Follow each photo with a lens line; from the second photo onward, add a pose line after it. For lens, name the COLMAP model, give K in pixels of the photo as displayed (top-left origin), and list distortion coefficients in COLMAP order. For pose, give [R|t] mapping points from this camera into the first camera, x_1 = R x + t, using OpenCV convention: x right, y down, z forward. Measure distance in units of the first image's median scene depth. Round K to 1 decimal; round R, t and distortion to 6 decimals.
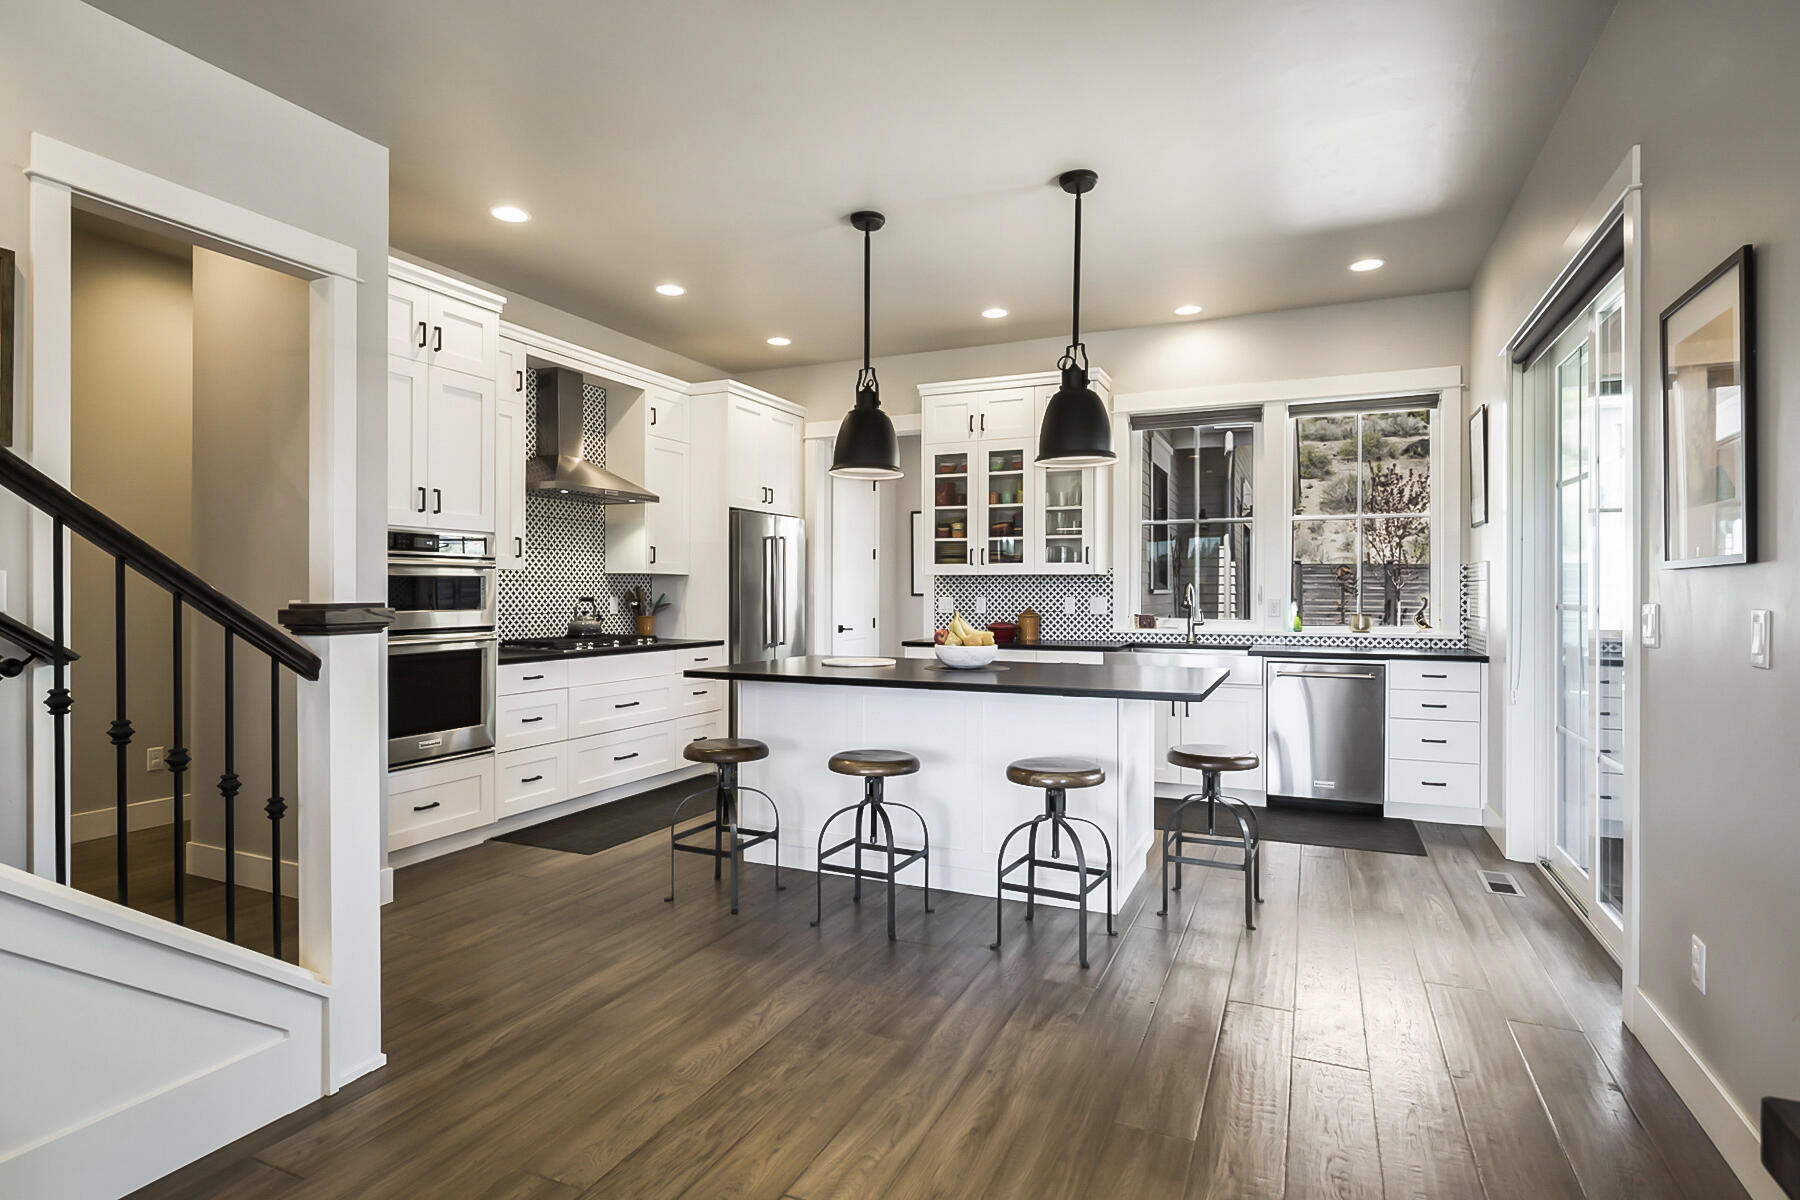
lens RADIAL K [[913.0, 0, 894.7], [0, 913.0, 589.6], [0, 0, 1]] dist [-0.007555, 0.001755]
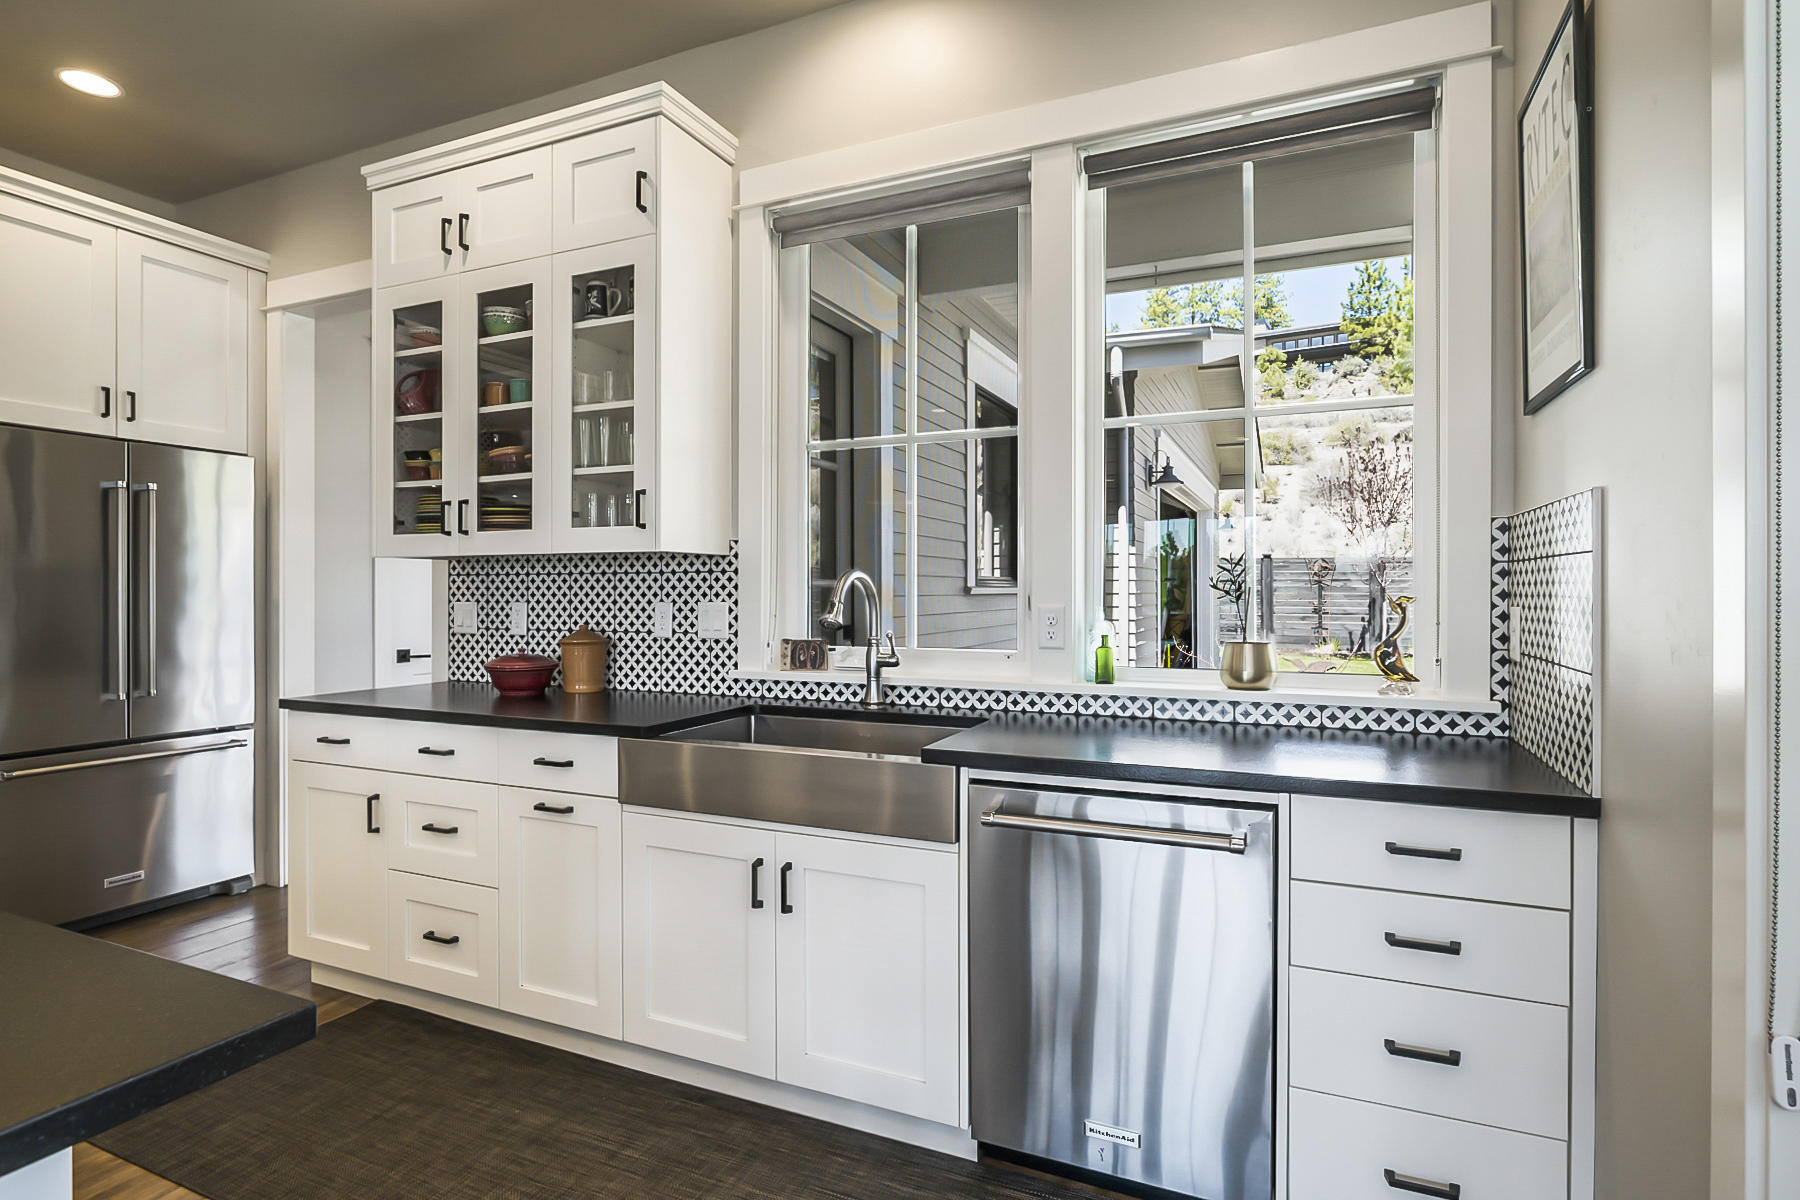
lens RADIAL K [[913.0, 0, 890.8], [0, 913.0, 590.4], [0, 0, 1]] dist [-0.007555, 0.001755]
pose [[0.999995, -0.001795, 0.002437, 0.332580], [0.001791, 0.999997, 0.001554, 0.001569], [-0.002440, -0.001549, 0.999996, 0.559053]]
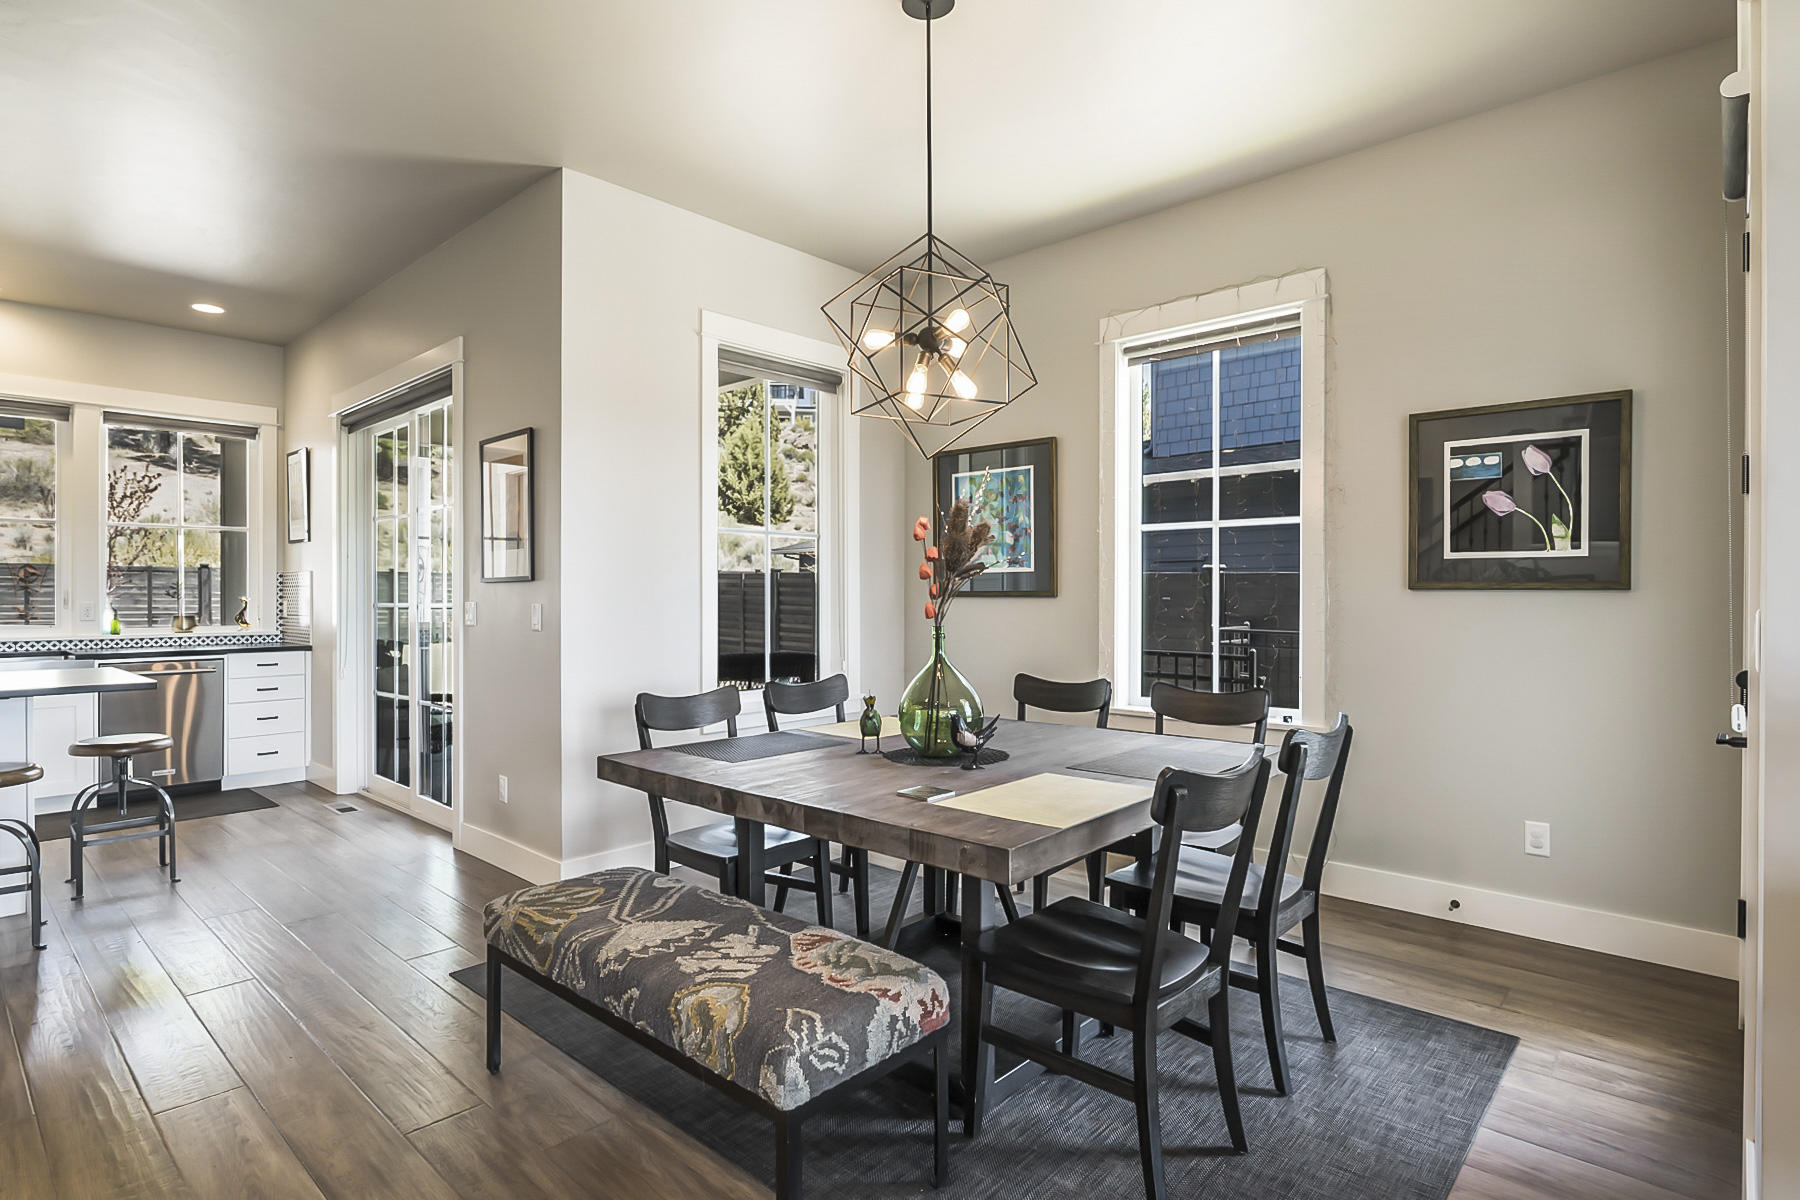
lens RADIAL K [[913.0, 0, 900.2], [0, 913.0, 598.0], [0, 0, 1]] dist [-0.007555, 0.001755]
pose [[0.304726, -0.004676, 0.952429, -0.252256], [0.000038, 0.999988, 0.004897, 0.000156], [-0.952440, -0.001456, 0.304723, -0.142654]]
